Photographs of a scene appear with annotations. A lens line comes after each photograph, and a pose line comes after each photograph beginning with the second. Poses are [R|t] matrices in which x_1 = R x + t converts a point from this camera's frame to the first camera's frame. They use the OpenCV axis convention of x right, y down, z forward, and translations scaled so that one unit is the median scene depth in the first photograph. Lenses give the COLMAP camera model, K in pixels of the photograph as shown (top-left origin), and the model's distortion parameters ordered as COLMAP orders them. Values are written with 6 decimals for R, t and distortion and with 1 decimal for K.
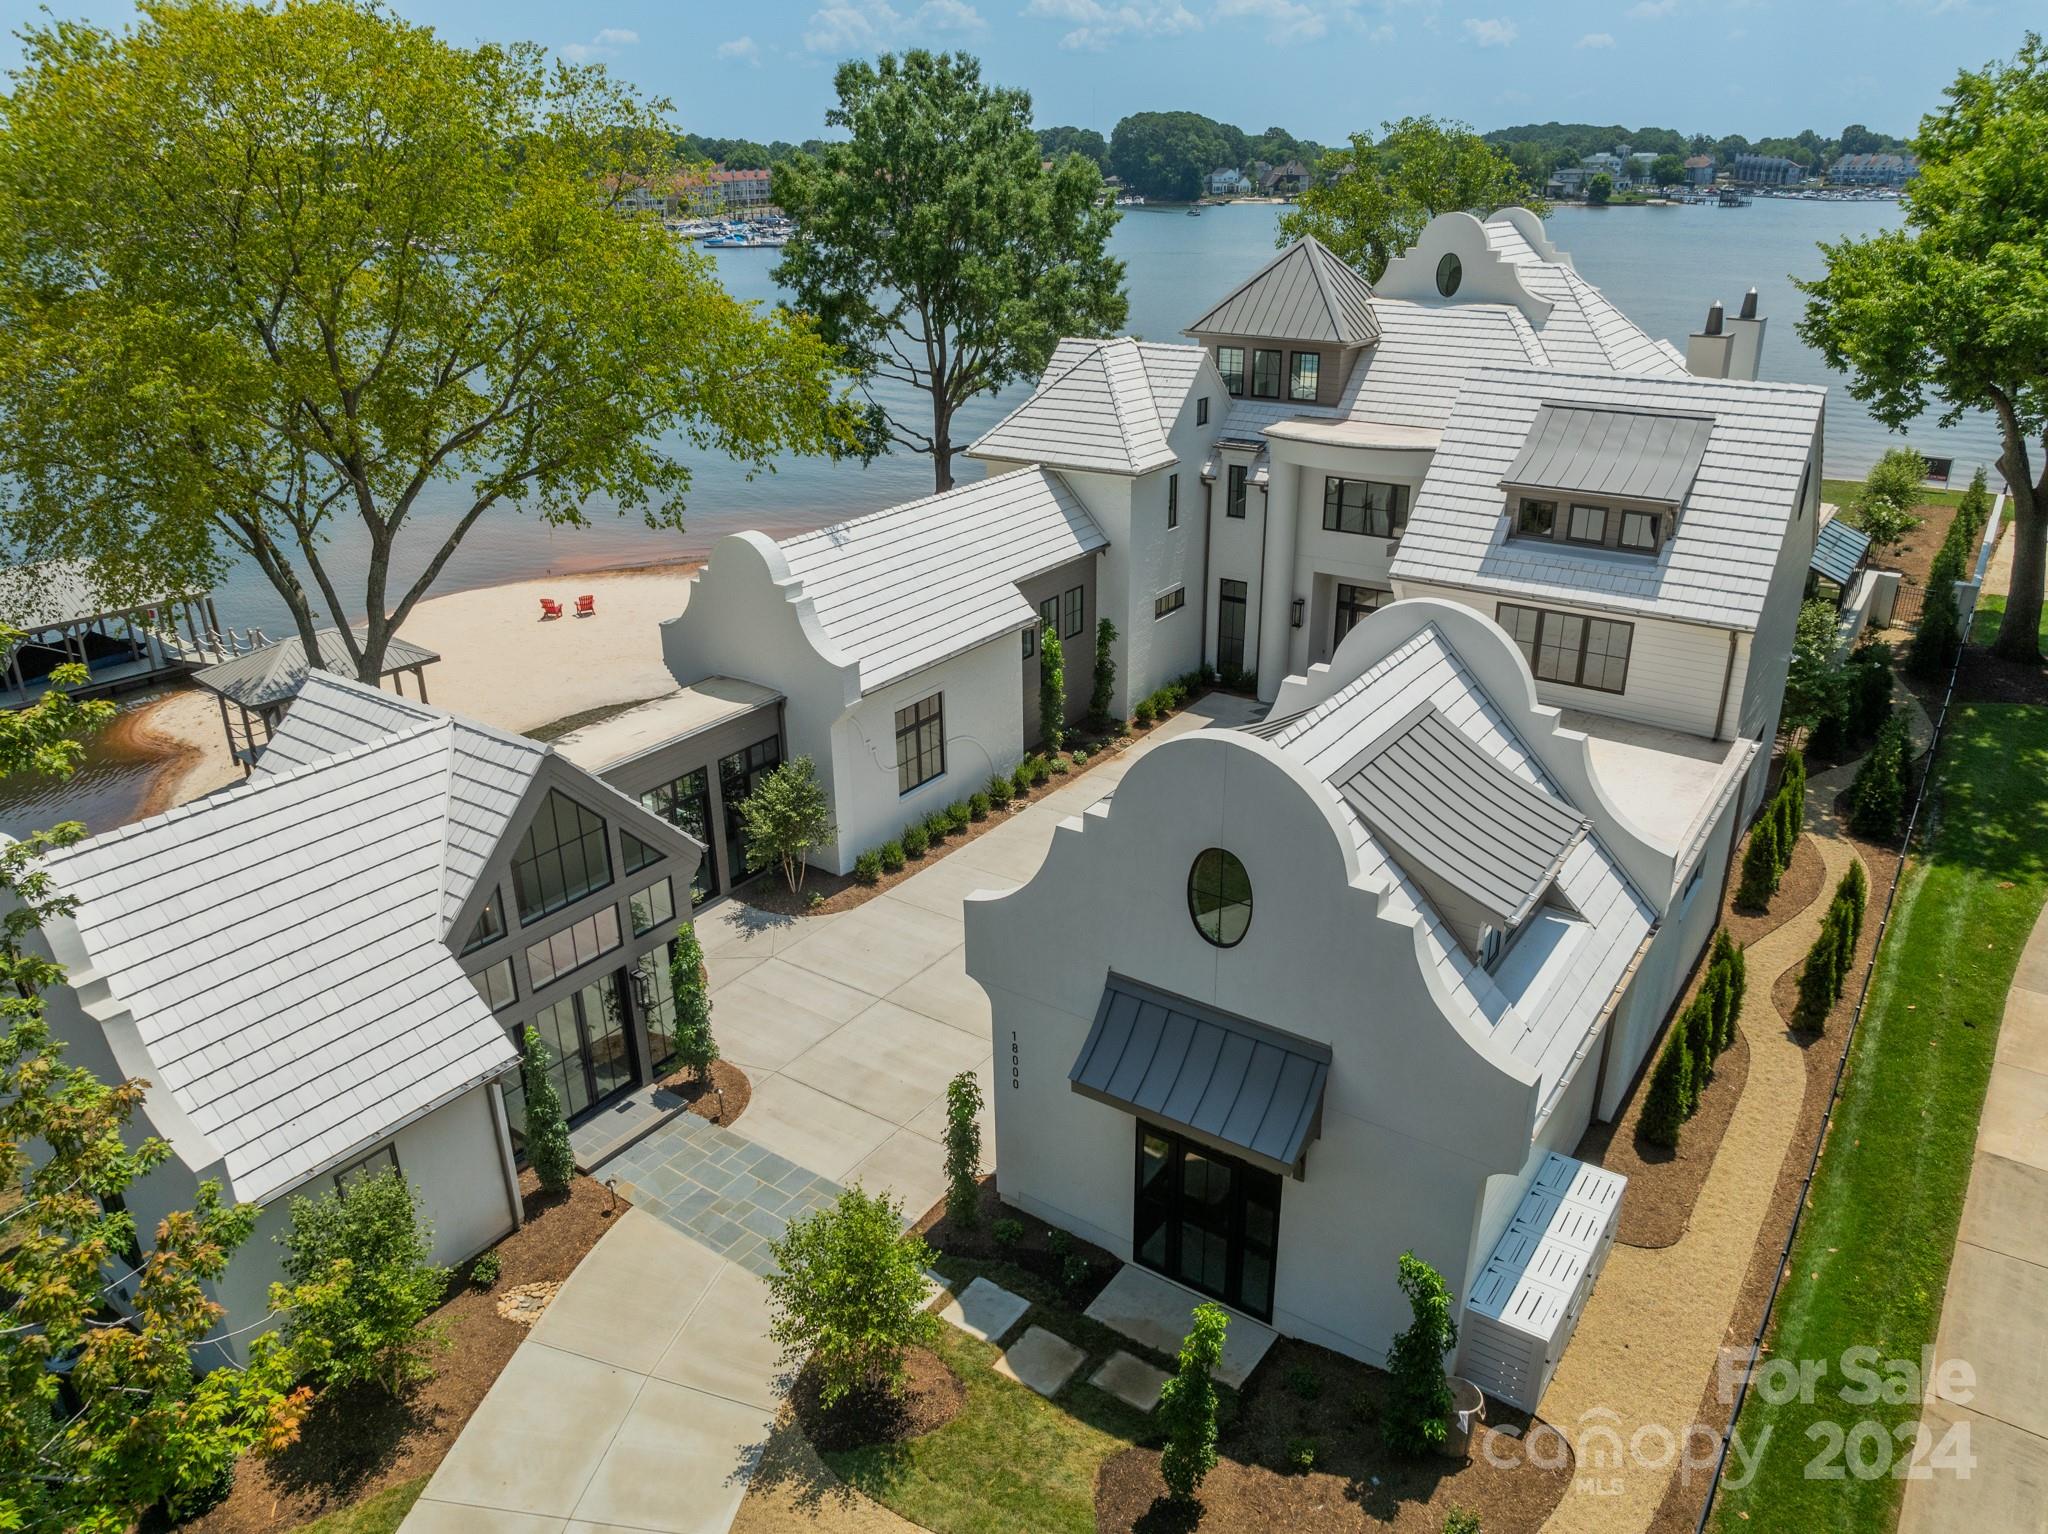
lens RADIAL K [[1442.7, 0, 1024.0], [0, 1442.7, 767.0], [0, 0, 1]] dist [-0.034462, -0.003391]
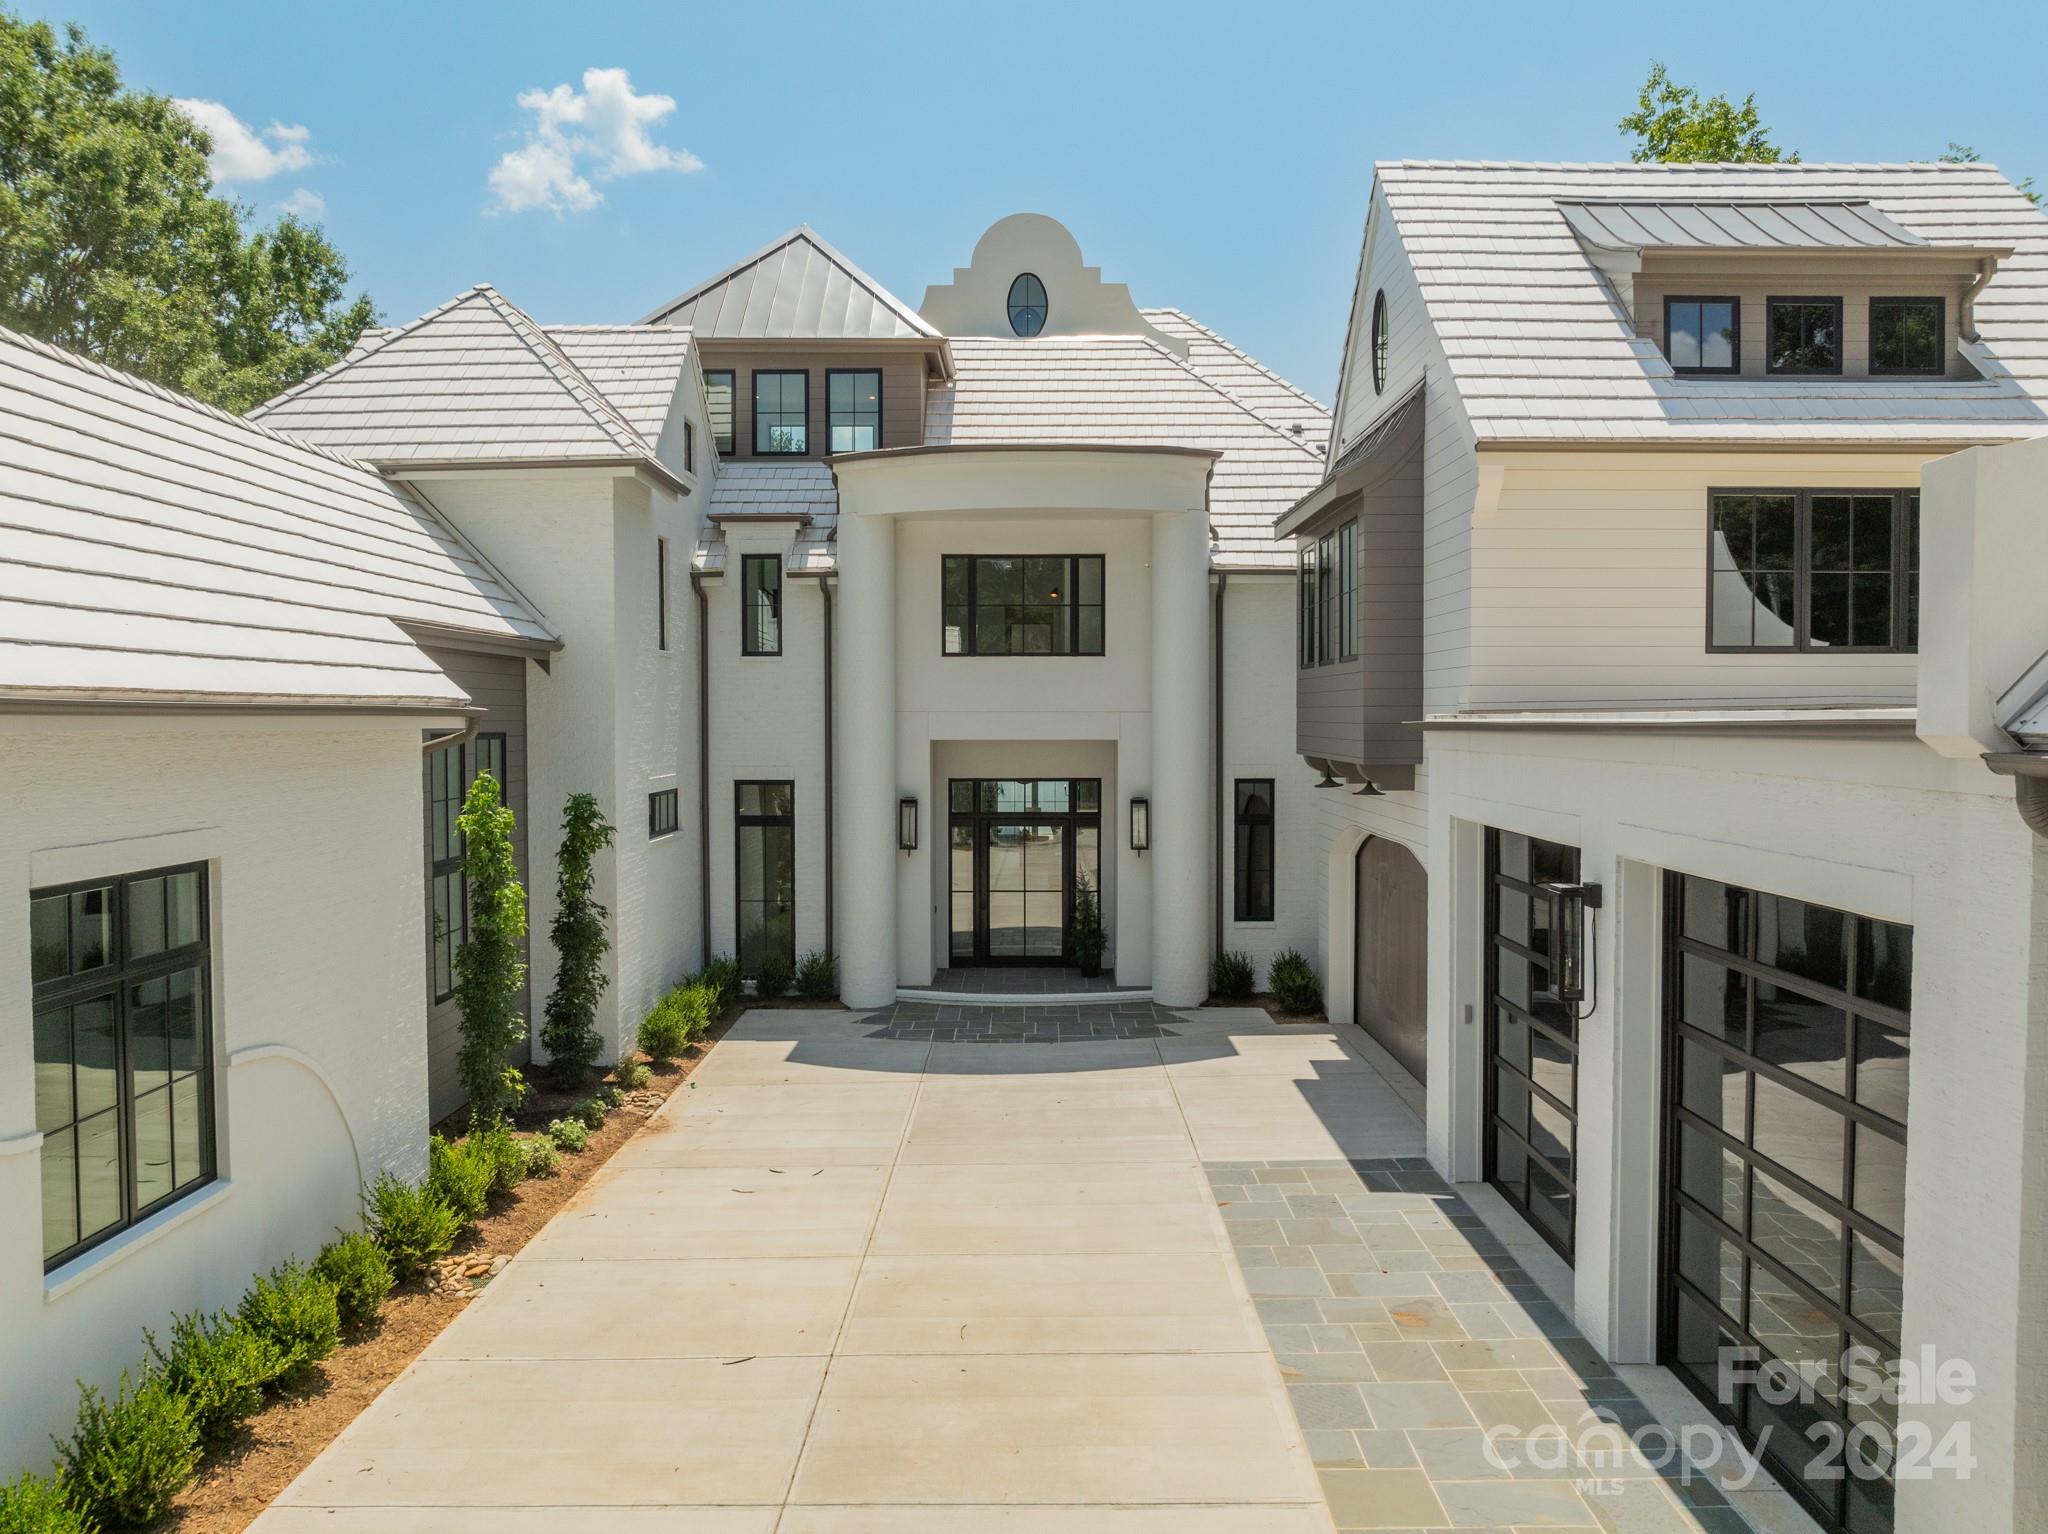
lens RADIAL K [[1450.0, 0, 1024.0], [0, 1450.0, 767.0], [0, 0, 1]] dist [-0.033660, -0.004272]
pose [[0.824278, -0.007669, 0.566134, -0.081478], [0.212817, 0.930781, -0.297248, 0.044335], [-0.524666, 0.365498, 0.768854, 0.680599]]
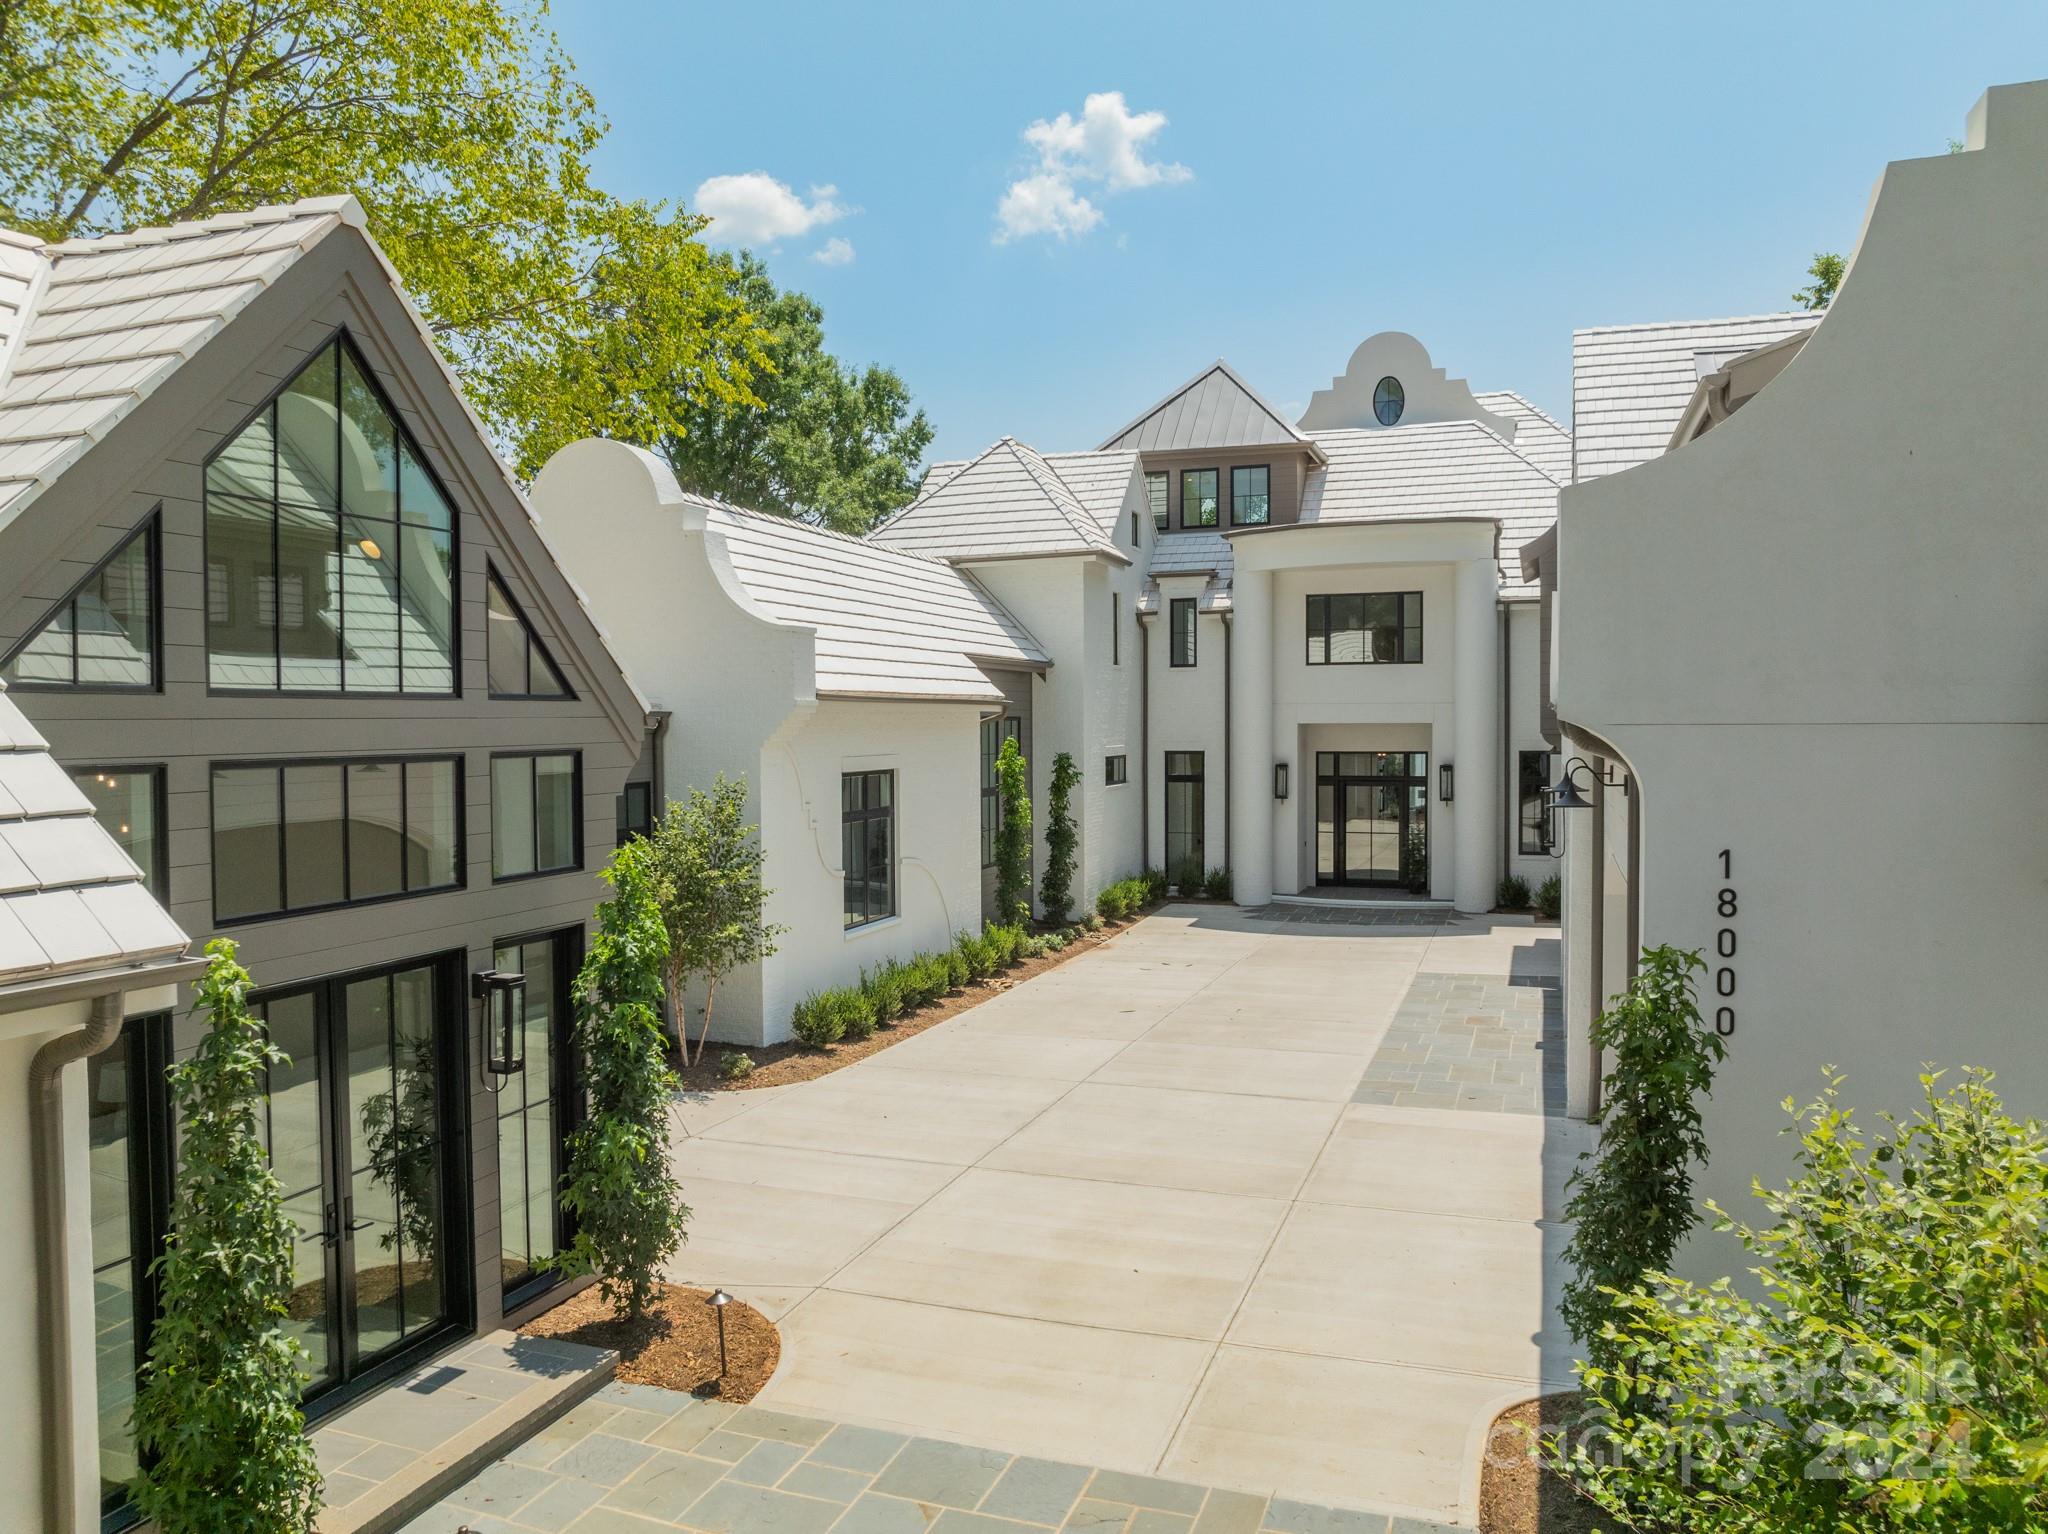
lens RADIAL K [[1450.0, 0, 1024.0], [0, 1450.0, 767.0], [0, 0, 1]] dist [-0.033660, -0.004272]
pose [[0.964847, -0.001237, 0.262808, -0.161433], [0.096699, 0.931510, -0.350626, 0.162704], [-0.244375, 0.363714, 0.898884, 0.421798]]
